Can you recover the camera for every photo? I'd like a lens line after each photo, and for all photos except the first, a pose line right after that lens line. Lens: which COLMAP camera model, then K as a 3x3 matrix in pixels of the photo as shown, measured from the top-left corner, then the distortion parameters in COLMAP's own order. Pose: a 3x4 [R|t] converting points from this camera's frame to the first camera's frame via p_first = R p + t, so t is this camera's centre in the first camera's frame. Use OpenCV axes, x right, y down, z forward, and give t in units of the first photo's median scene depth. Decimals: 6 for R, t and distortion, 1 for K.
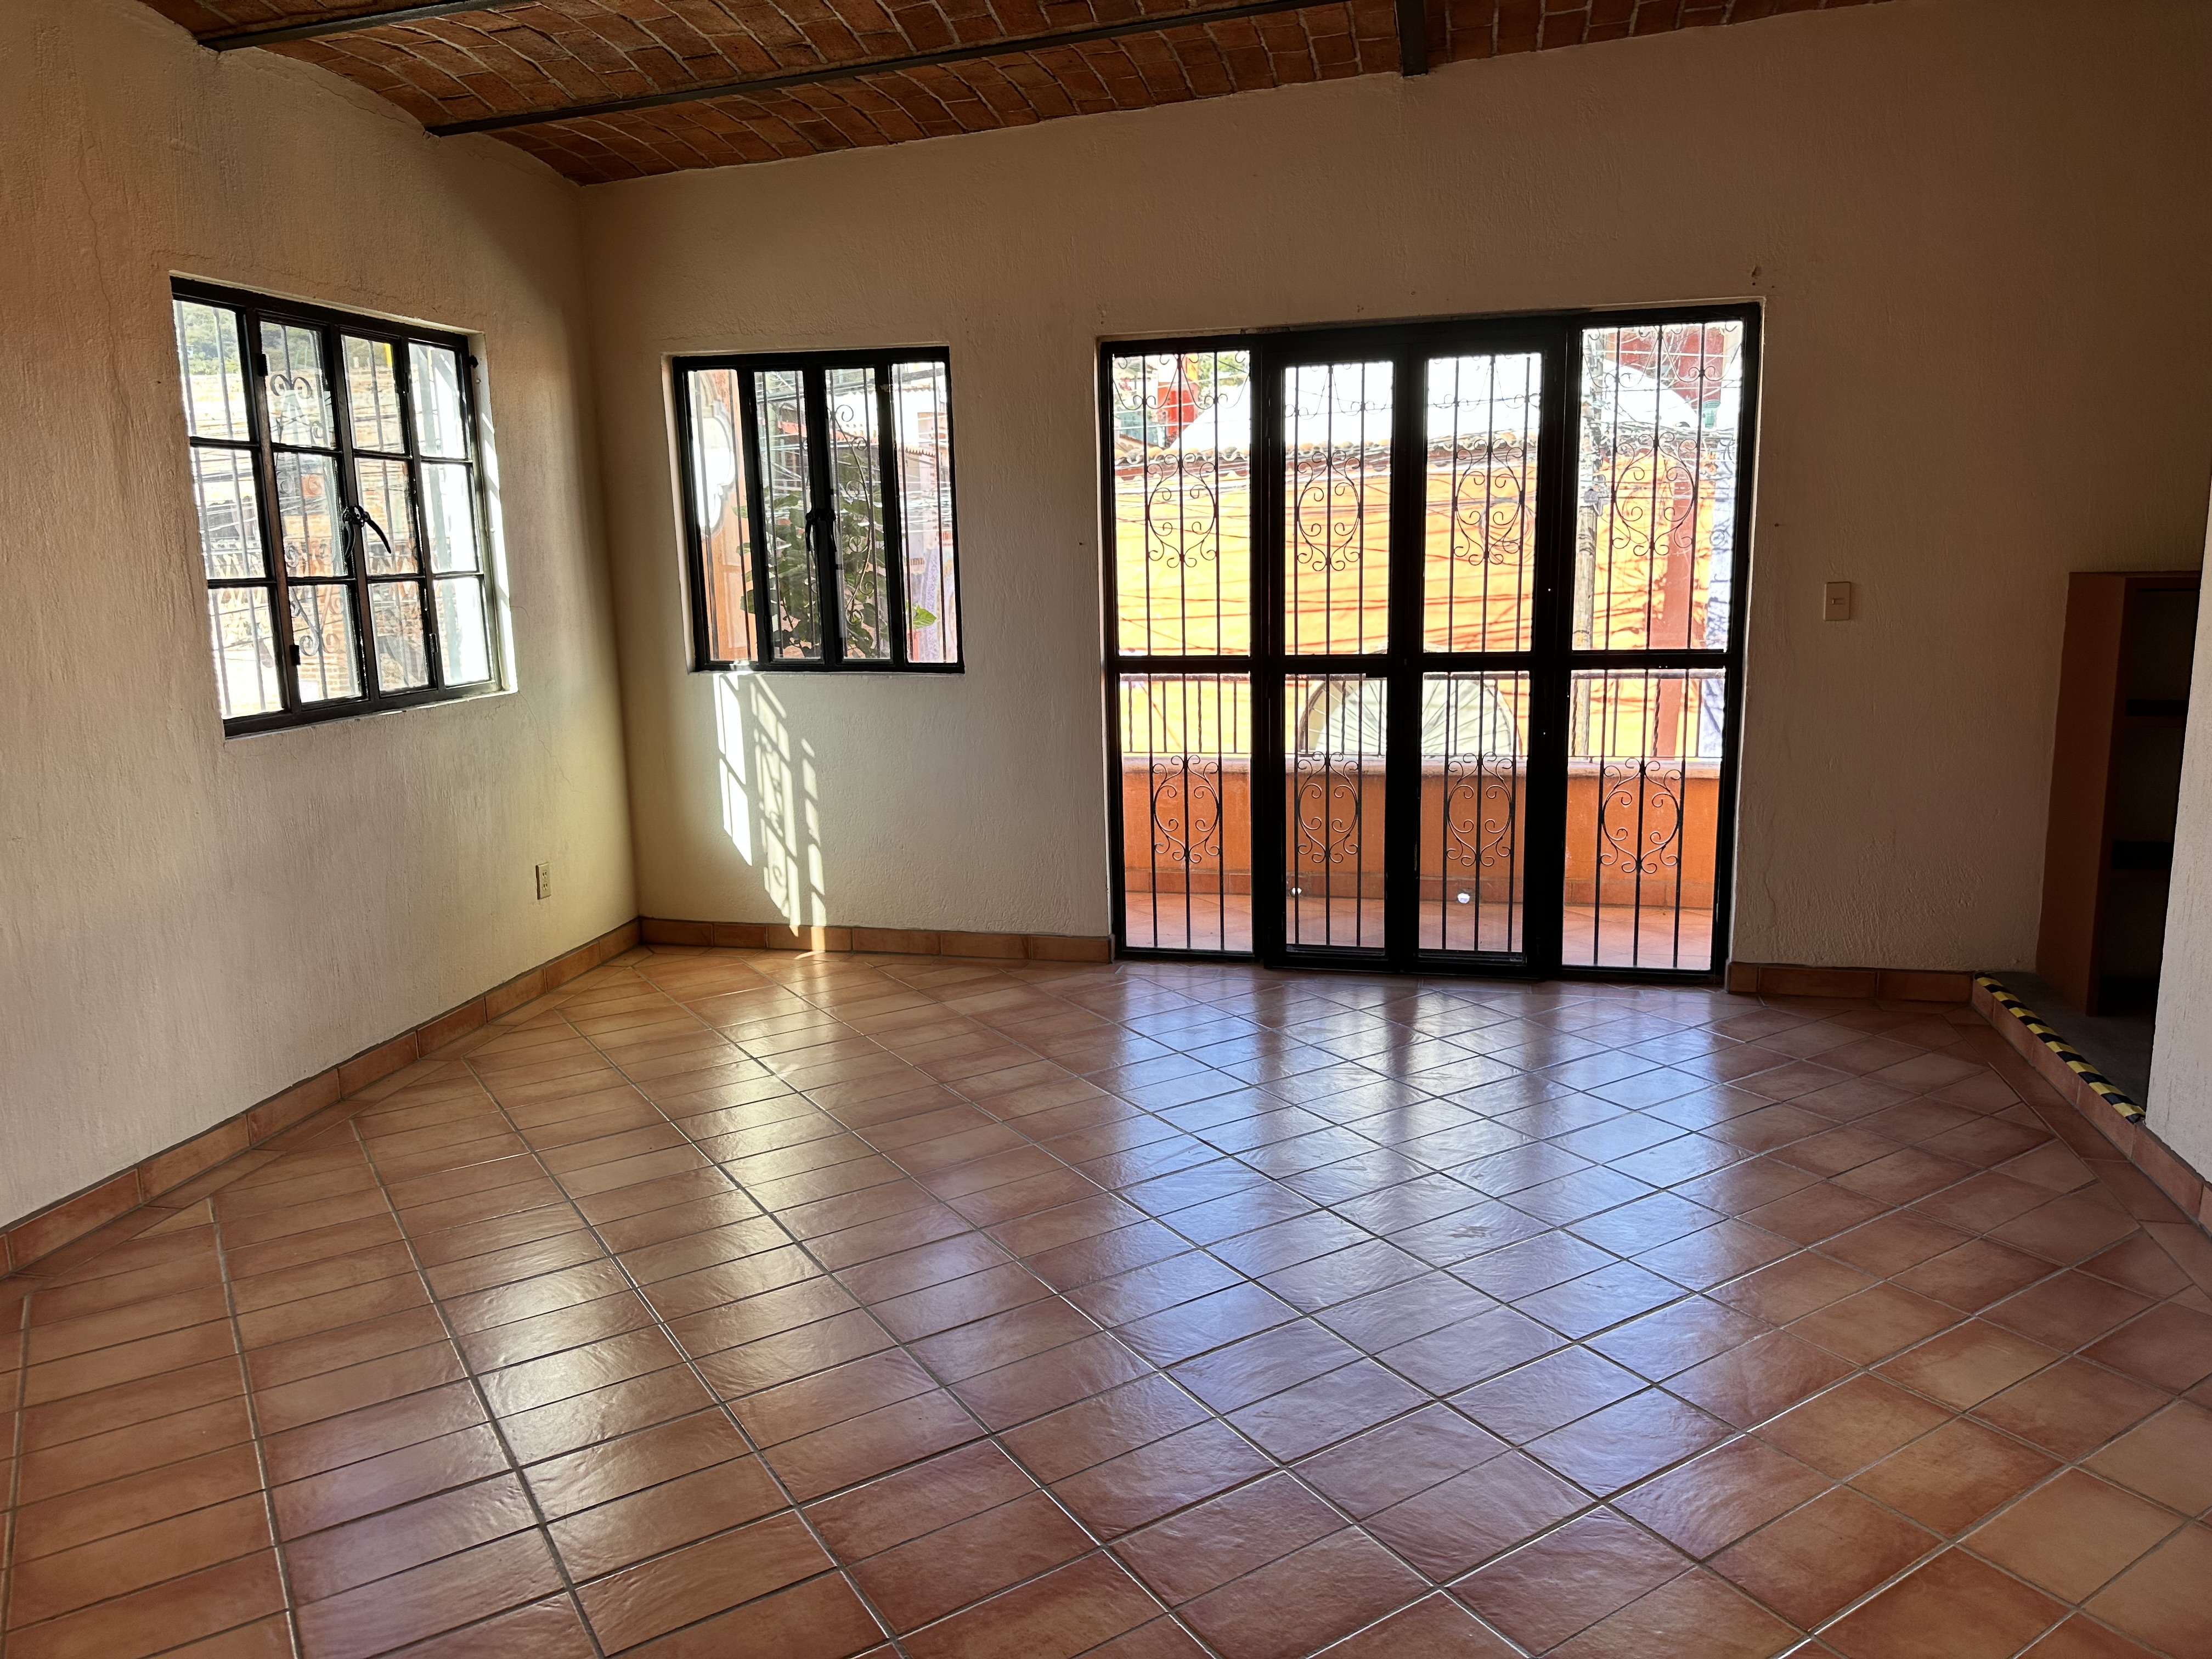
lens RADIAL K [[1548.2, 0, 1111.6], [0, 1548.2, 831.6], [0, 0, 1]] dist [0.010043, -0.001223]
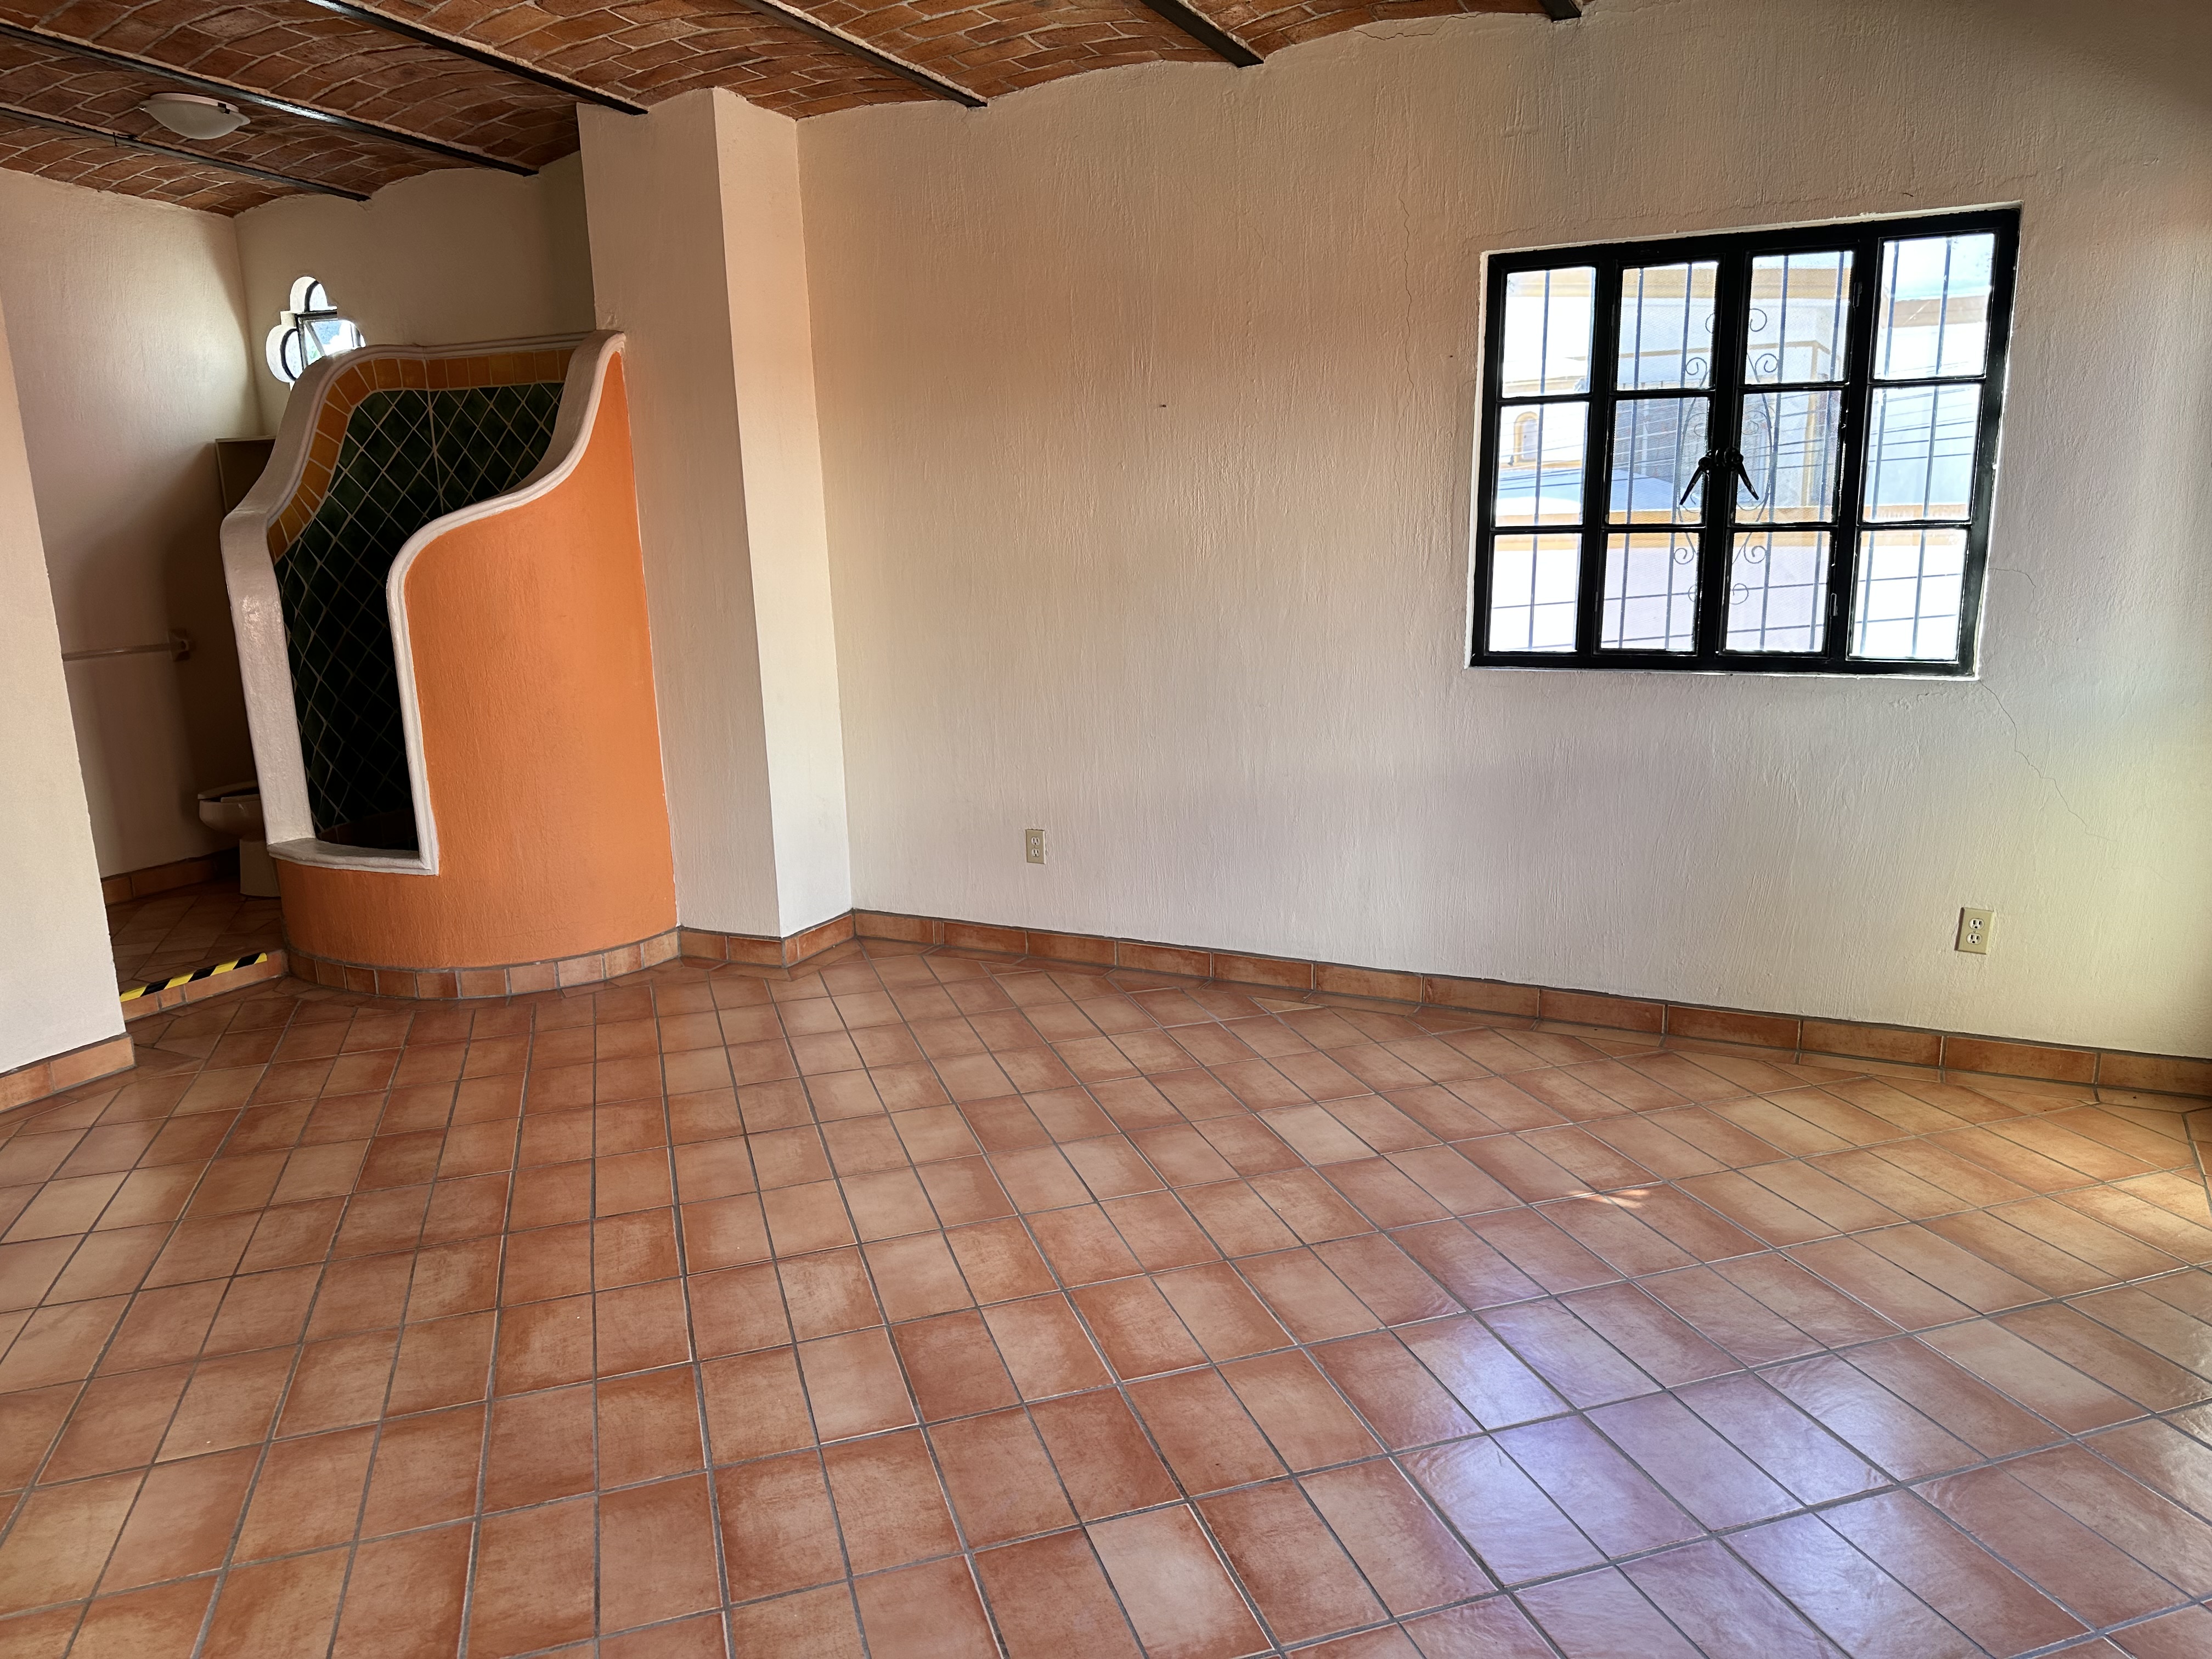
lens RADIAL K [[1548.2, 0, 1109.6], [0, 1548.2, 834.2], [0, 0, 1]] dist [0.010043, -0.001223]
pose [[-0.257568, 0.223573, -0.940039, 0.568655], [-0.153184, 0.951113, 0.268178, -0.194145], [0.954041, 0.213073, -0.210728, 0.947747]]
